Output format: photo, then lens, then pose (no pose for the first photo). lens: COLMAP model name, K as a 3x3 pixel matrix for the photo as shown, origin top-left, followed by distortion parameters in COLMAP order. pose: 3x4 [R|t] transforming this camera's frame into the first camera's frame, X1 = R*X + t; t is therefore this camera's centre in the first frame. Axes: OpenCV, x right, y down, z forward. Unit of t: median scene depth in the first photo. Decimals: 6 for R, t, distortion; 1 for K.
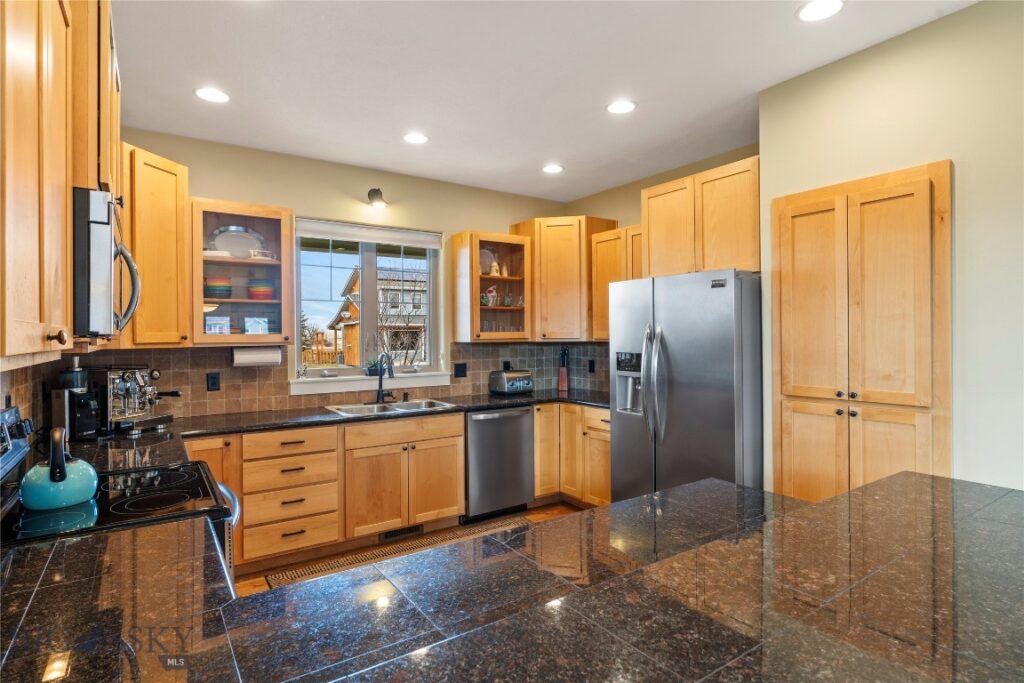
lens RADIAL K [[544.1, 0, 512.0], [0, 544.1, 341.5], [0, 0, 1]] dist [0.003670, 0.001422]
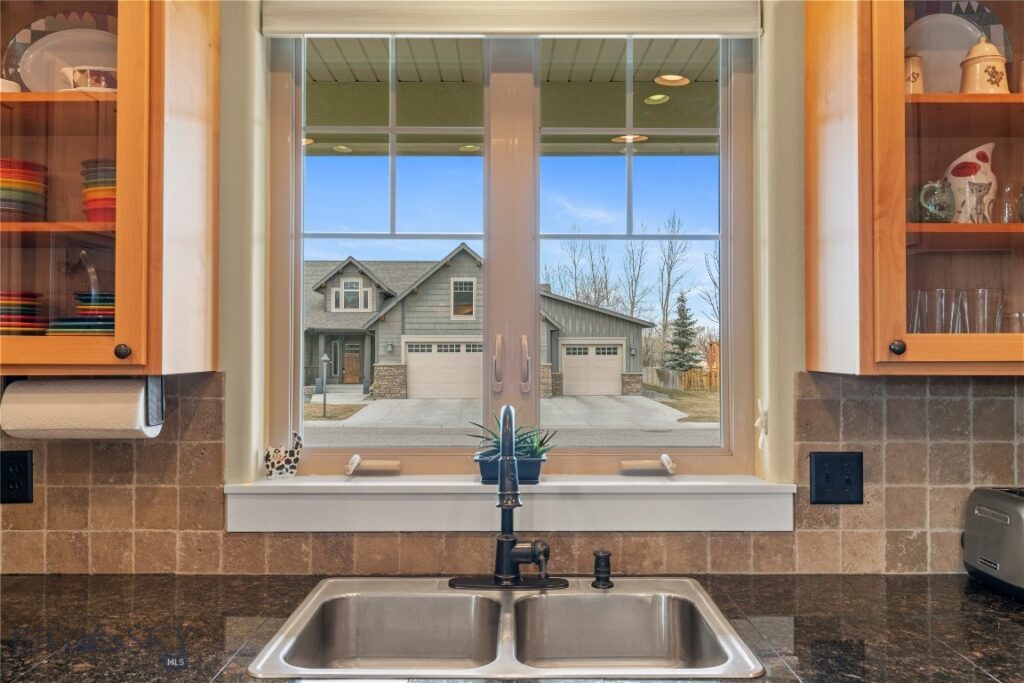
lens RADIAL K [[856.2, 0, 512.0], [0, 856.2, 341.5], [0, 0, 1]] dist [0.003910, -0.000473]
pose [[0.827103, 0.002294, -0.562045, 0.009047], [-0.011803, 0.999842, -0.013288, -0.006392], [0.561926, 0.017625, 0.827000, 0.594404]]
